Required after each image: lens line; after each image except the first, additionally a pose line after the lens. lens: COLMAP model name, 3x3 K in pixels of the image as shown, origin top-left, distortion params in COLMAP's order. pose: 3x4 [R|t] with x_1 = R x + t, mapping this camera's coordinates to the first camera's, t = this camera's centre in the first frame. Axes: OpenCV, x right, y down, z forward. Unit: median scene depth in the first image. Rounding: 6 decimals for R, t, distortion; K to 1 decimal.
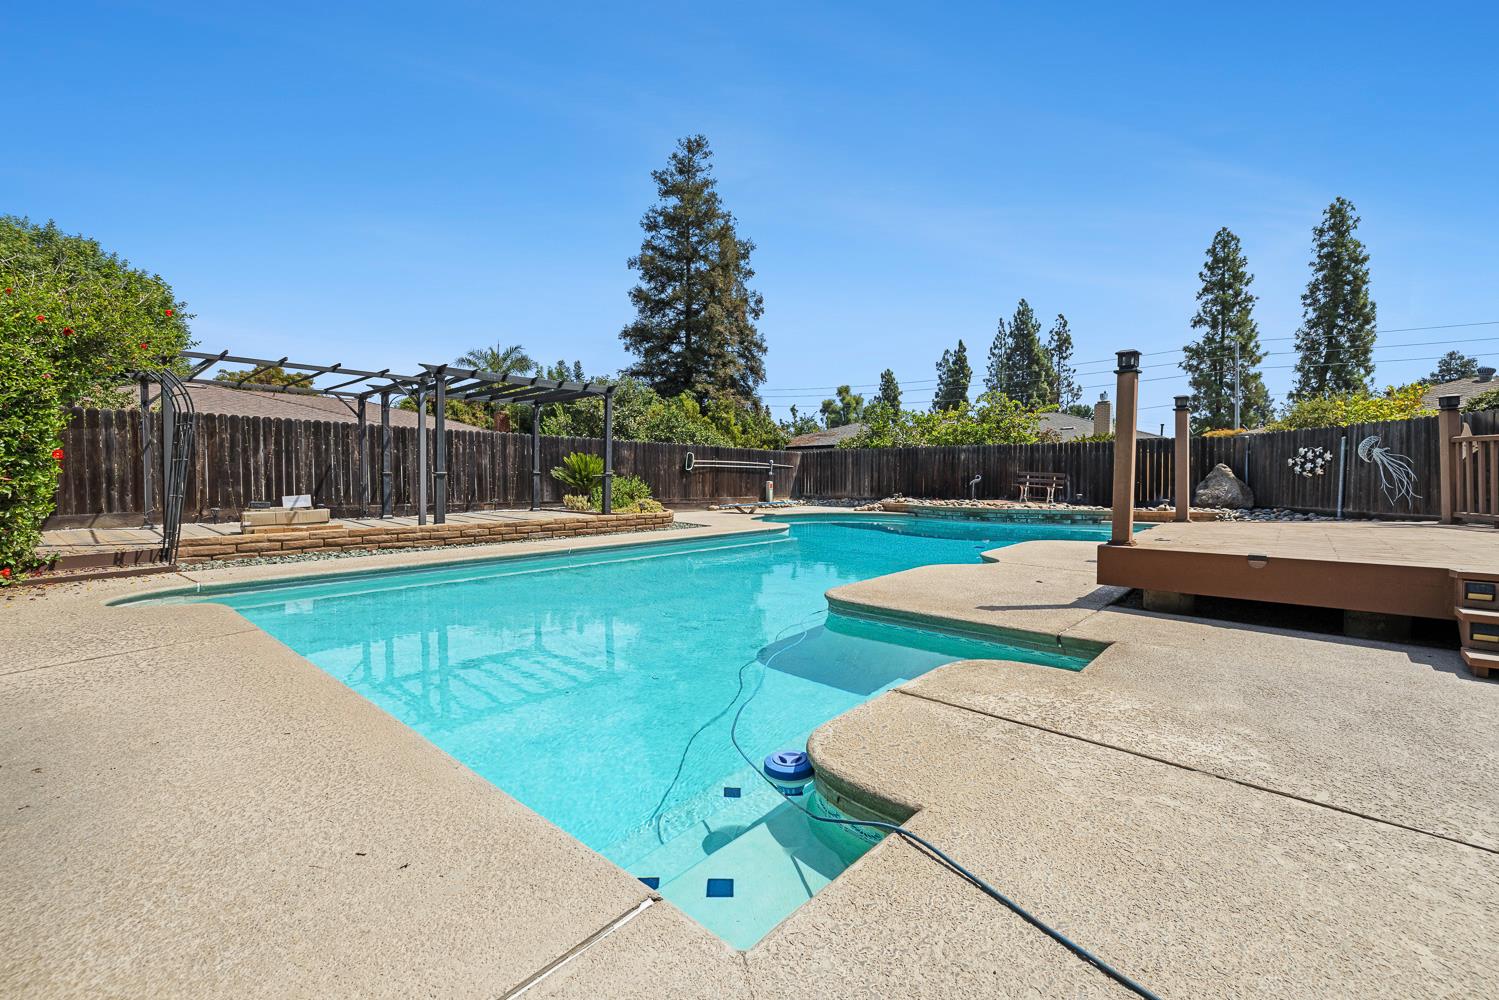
lens RADIAL K [[630.8, 0, 752.3], [0, 630.8, 493.7], [0, 0, 1]] dist [0.001865, 0.000000]
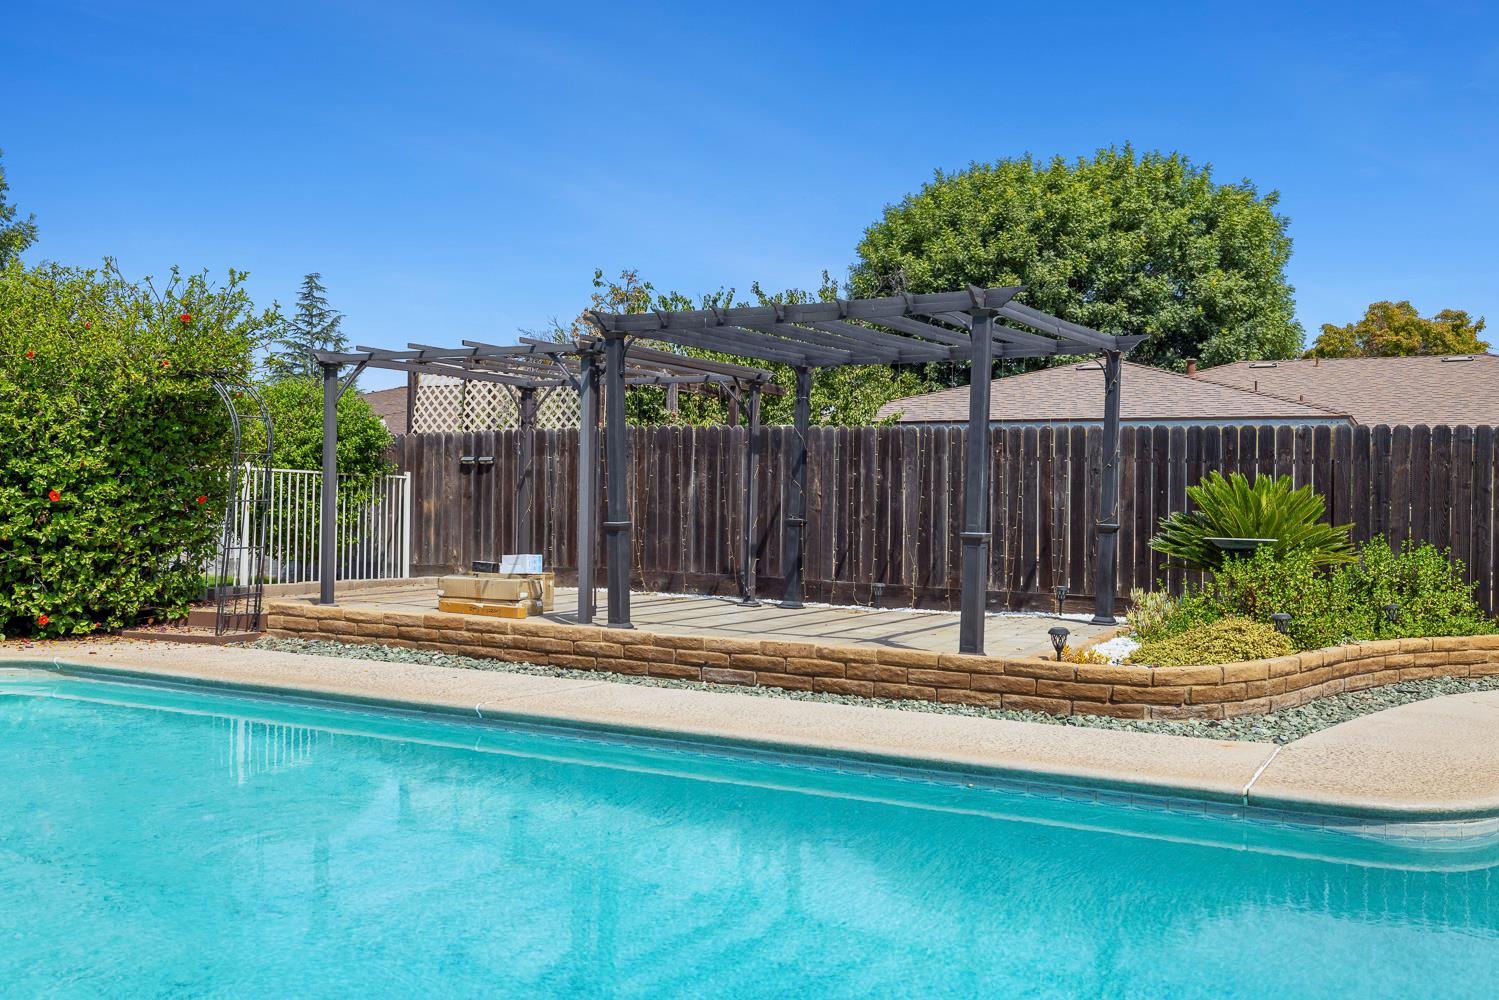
lens RADIAL K [[1303.9, 0, 748.5], [0, 1303.9, 501.5], [0, 0, 1]] dist [0.002953, 0.005573]
pose [[0.242494, 0.006554, -0.970131, 0.145956], [-0.044125, 0.999017, -0.004281, -0.013522], [0.969149, 0.043845, 0.242544, 0.225054]]
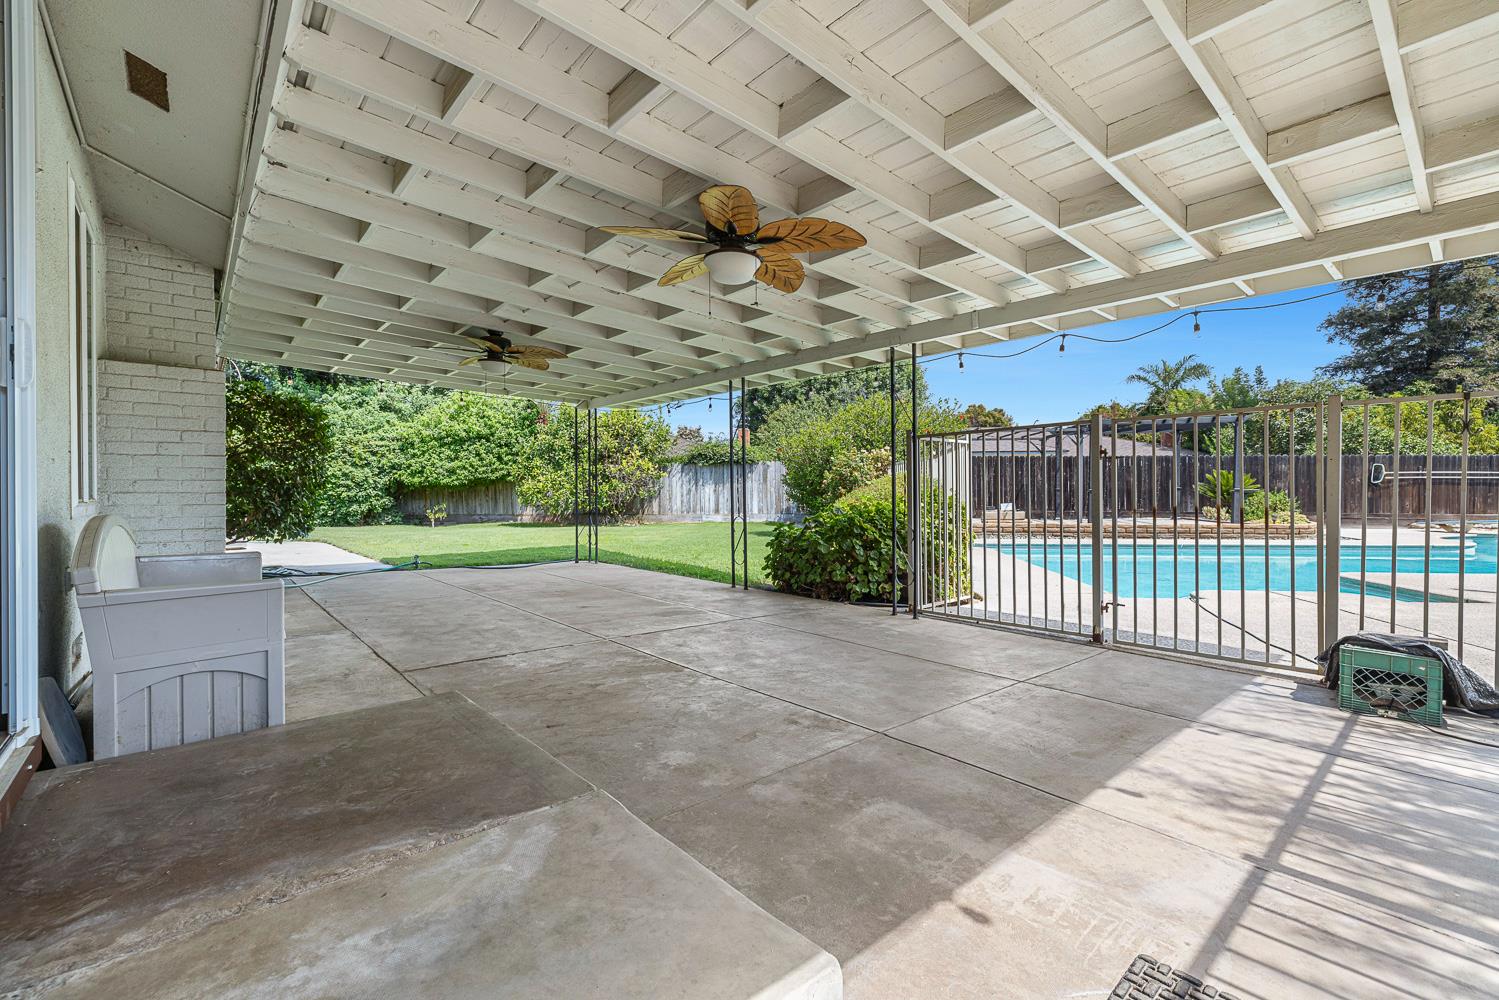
lens RADIAL K [[640.9, 0, 749.5], [0, 640.9, 495.9], [0, 0, 1]] dist [0.002168, 0.000007]
pose [[0.559222, 0.005746, -0.828998, 0.083207], [-0.017578, 0.999833, -0.004928, 0.001019], [0.828831, 0.017328, 0.559230, -0.139663]]
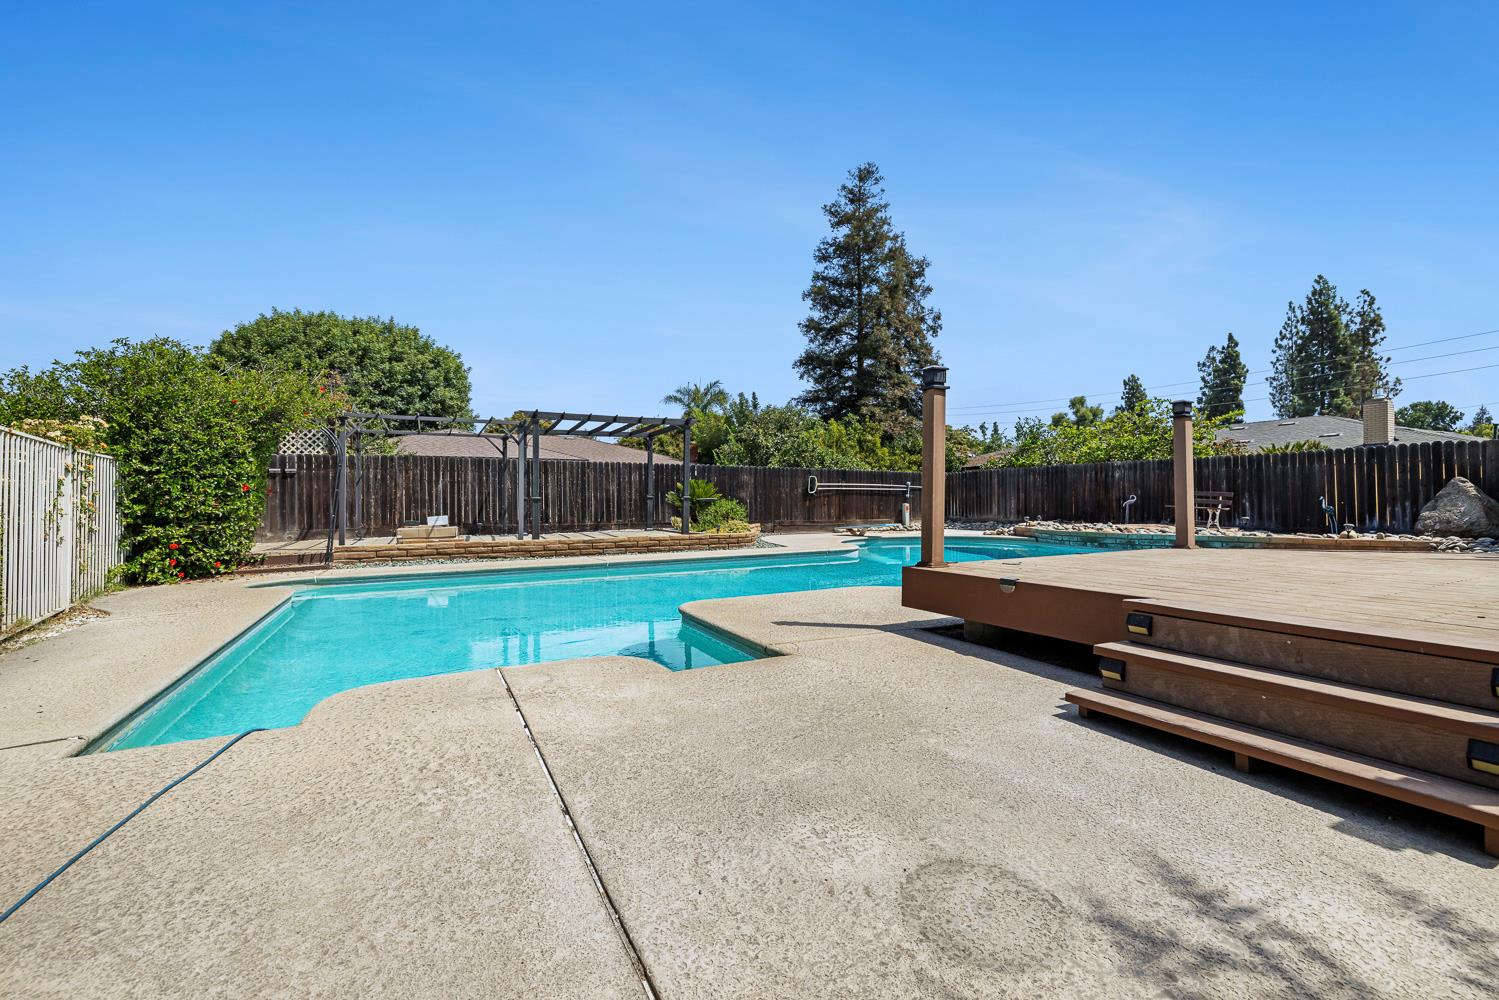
lens RADIAL K [[634.9, 0, 751.7], [0, 634.9, 493.8], [0, 0, 1]] dist [0.001105, 0.000426]
pose [[0.936062, -0.010784, -0.351671, 0.087532], [-0.002166, 0.999335, -0.036411, 0.000767], [0.351830, 0.034844, 0.935415, -0.001217]]
